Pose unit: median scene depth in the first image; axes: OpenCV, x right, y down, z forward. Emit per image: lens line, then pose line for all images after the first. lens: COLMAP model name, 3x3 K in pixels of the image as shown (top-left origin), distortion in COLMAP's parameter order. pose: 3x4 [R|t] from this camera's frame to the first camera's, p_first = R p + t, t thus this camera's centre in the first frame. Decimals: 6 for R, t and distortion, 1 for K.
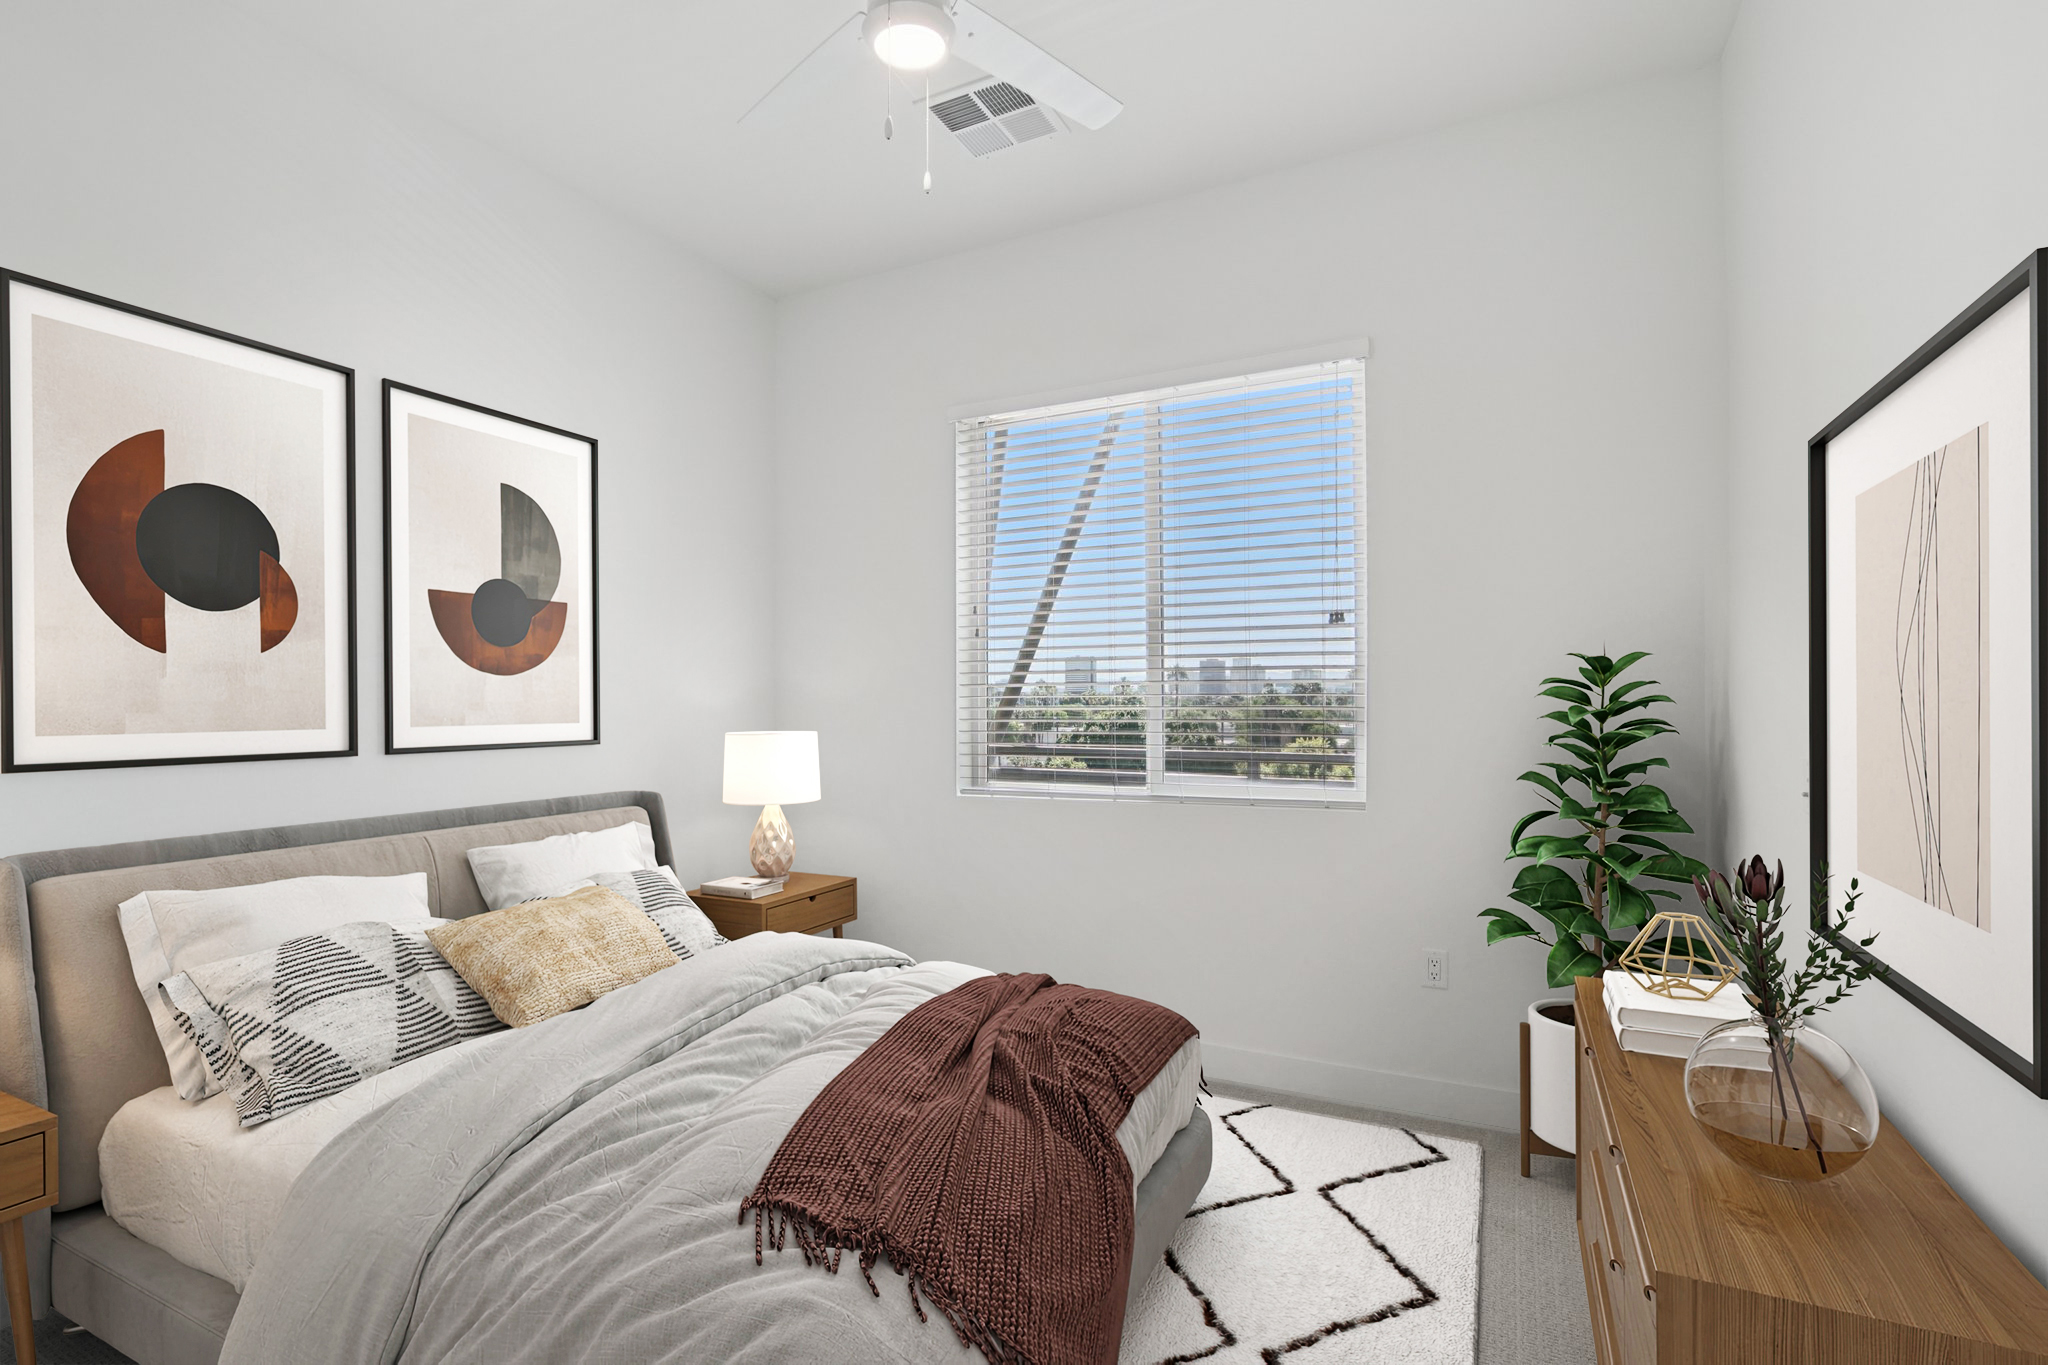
lens RADIAL K [[931.1, 0, 1024.0], [0, 931.1, 687.4], [0, 0, 1]] dist [0.000998, 0.000252]
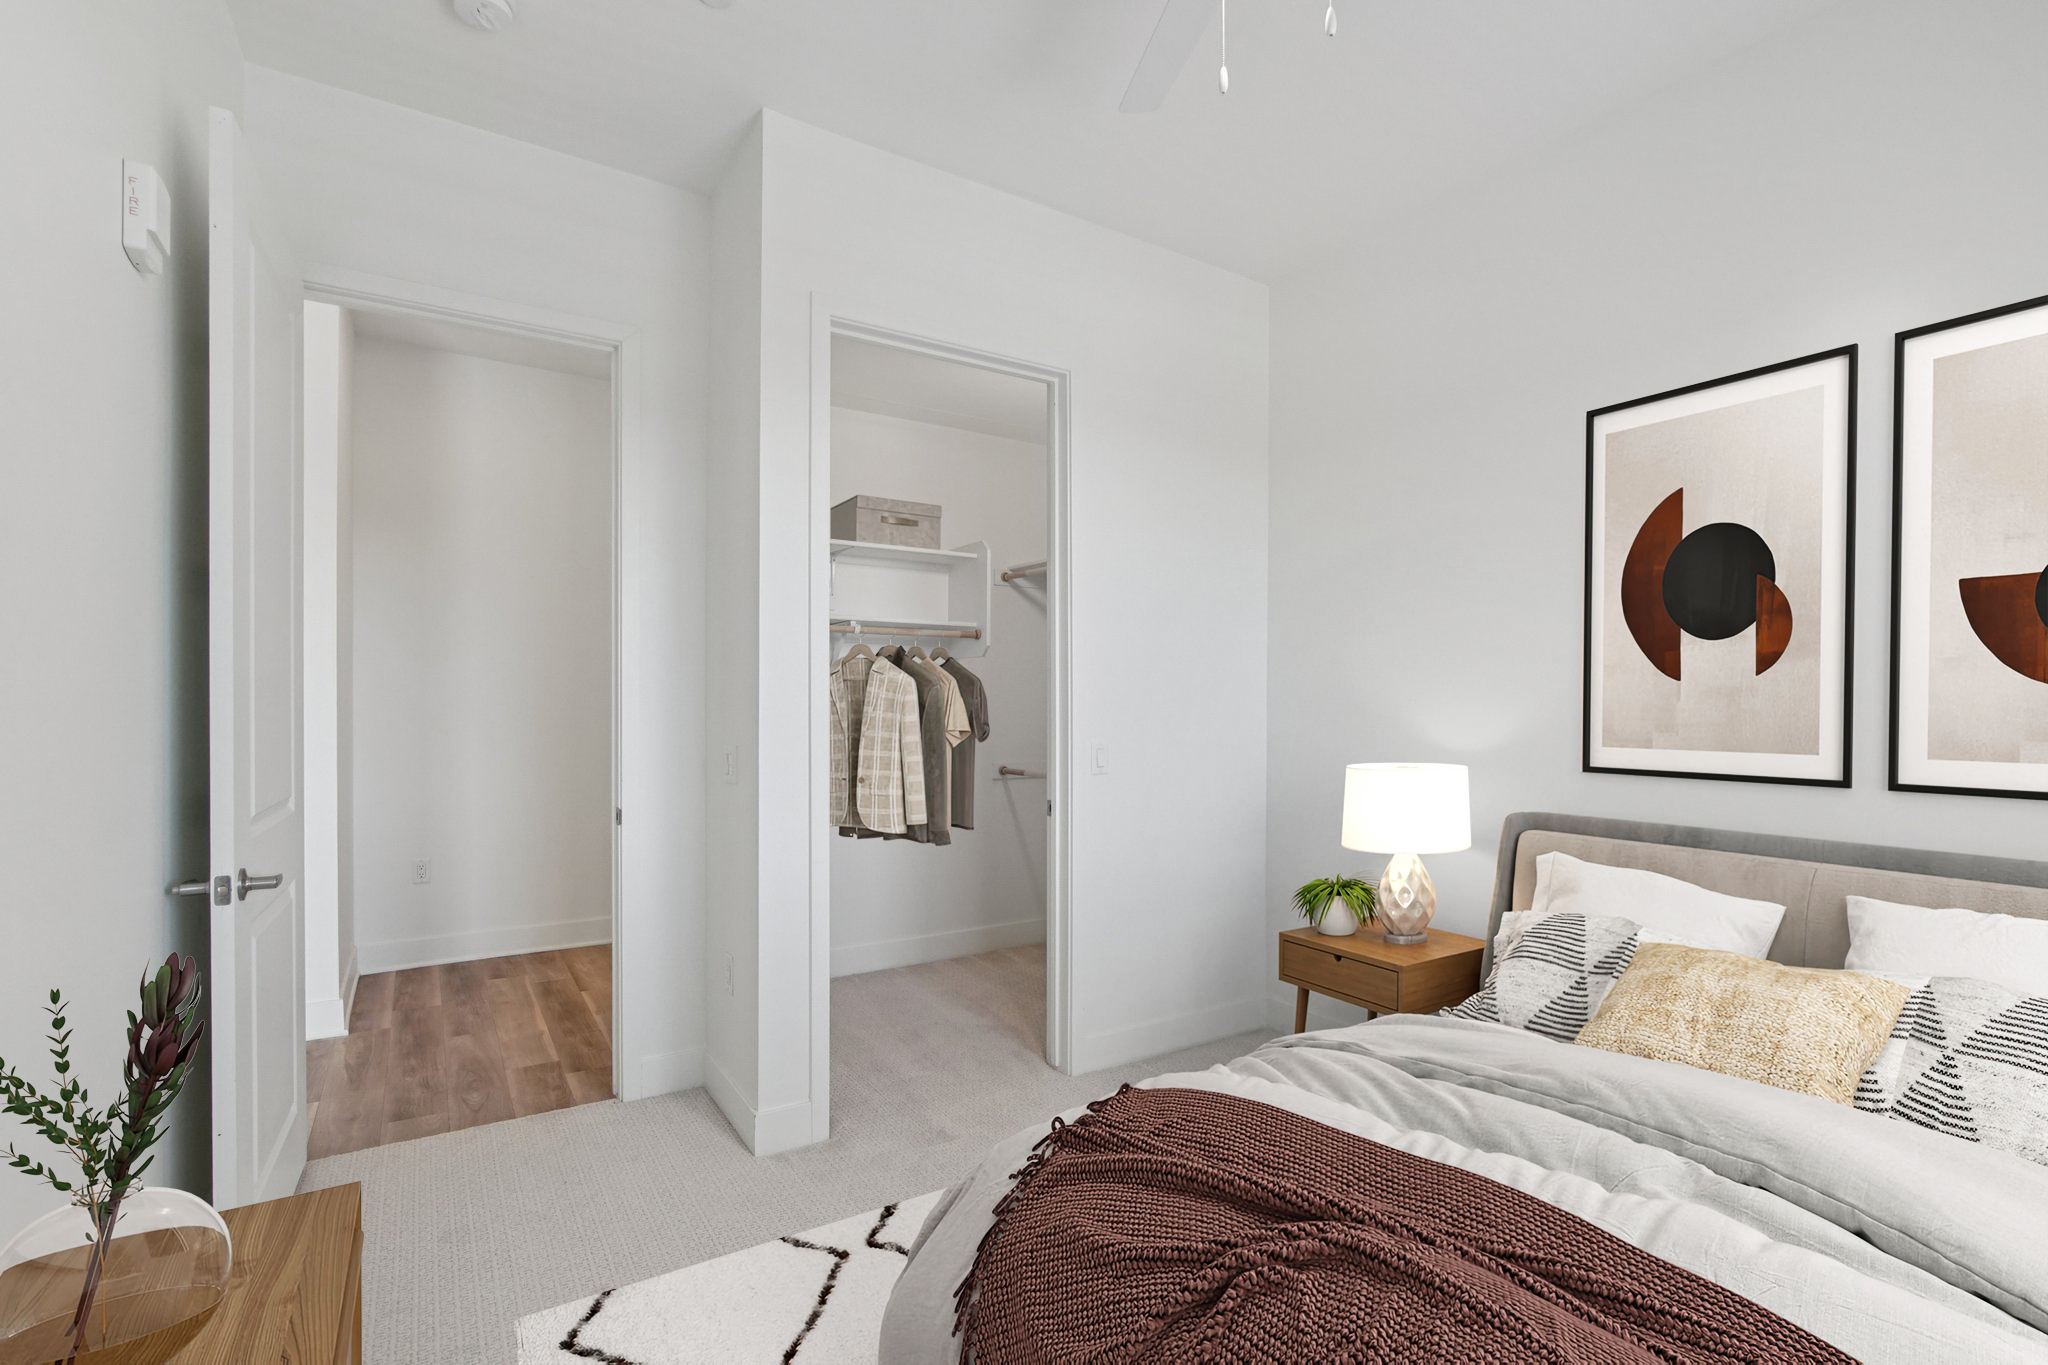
lens RADIAL K [[931.1, 0, 1001.8], [0, 931.1, 721.2], [0, 0, 1]] dist [0.000998, 0.000252]
pose [[-0.524747, 0.012872, -0.851161, 0.467368], [0.008942, 0.999914, 0.009609, -0.004592], [0.851211, -0.002568, -0.524817, 0.819862]]
